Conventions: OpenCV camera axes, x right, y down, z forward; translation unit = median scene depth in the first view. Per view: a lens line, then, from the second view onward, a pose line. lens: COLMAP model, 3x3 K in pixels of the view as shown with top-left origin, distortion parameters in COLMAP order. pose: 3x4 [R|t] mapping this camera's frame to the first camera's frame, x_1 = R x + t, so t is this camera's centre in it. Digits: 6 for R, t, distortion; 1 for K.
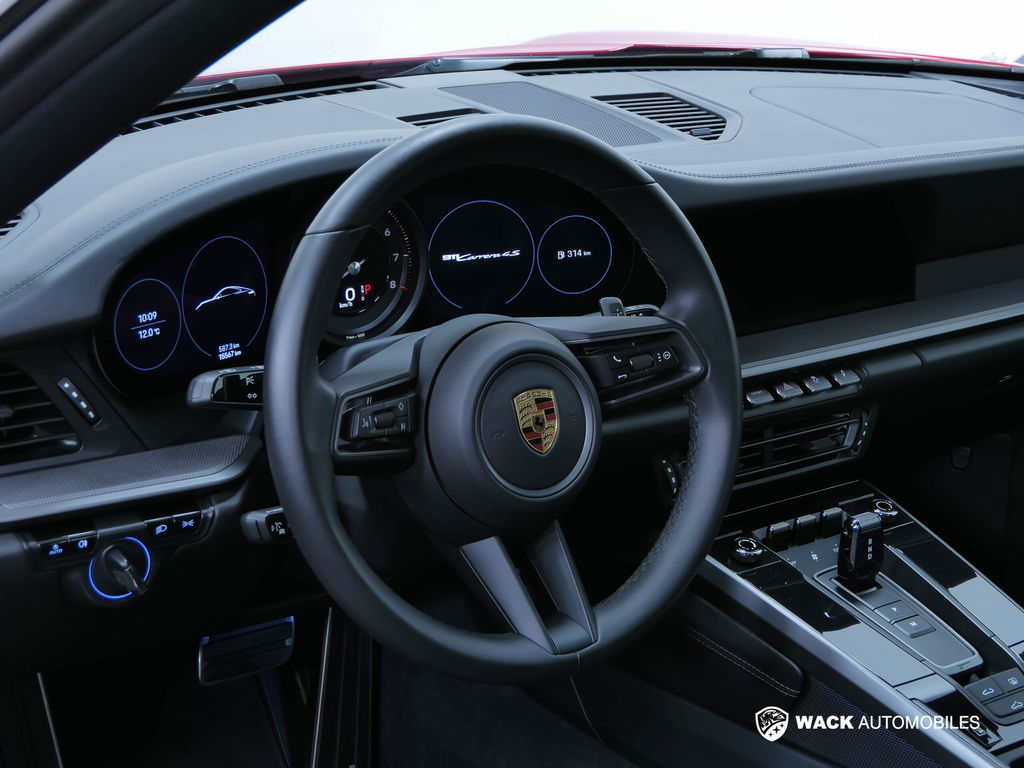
lens RADIAL K [[1898.1, 0, 512.0], [0, 1898.1, 384.0], [0, 0, 1]] dist [-0.020954, -0.004675]
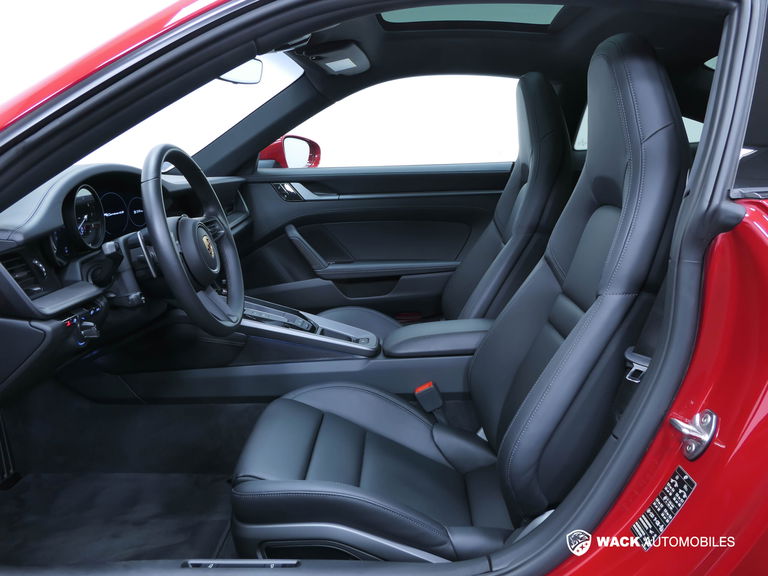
lens RADIAL K [[676.8, 0, 384.0], [0, 676.8, 288.0], [0, 0, 1]] dist [-0.001929, -0.003149]
pose [[0.605337, -0.187810, 0.773495, -0.619088], [0.253556, 0.966640, 0.036273, 0.108766], [-0.754504, 0.174167, 0.632763, 0.151791]]
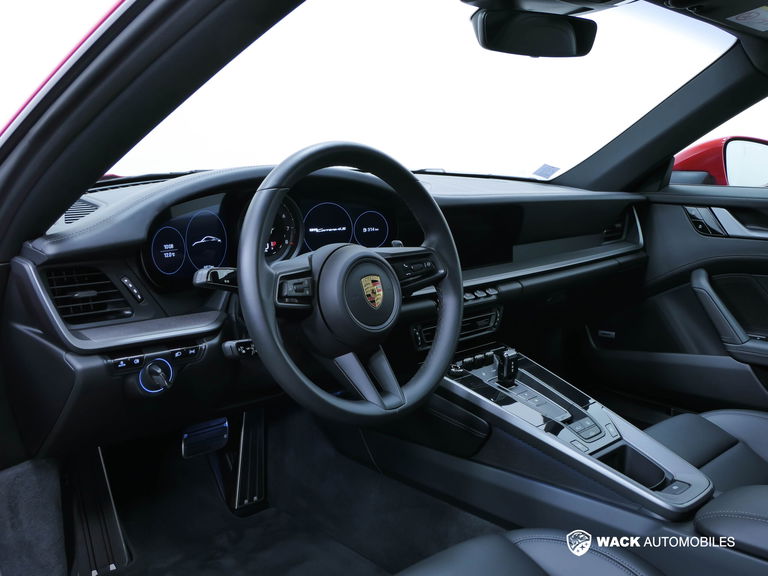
lens RADIAL K [[747.5, 0, 384.0], [0, 747.5, 288.0], [0, 0, 1]] dist [-0.001587, -0.010421]
pose [[0.989356, -0.025965, 0.143177, -0.084988], [0.040988, 0.993837, -0.102995, 0.094790], [-0.139620, 0.107768, 0.984323, 0.222035]]
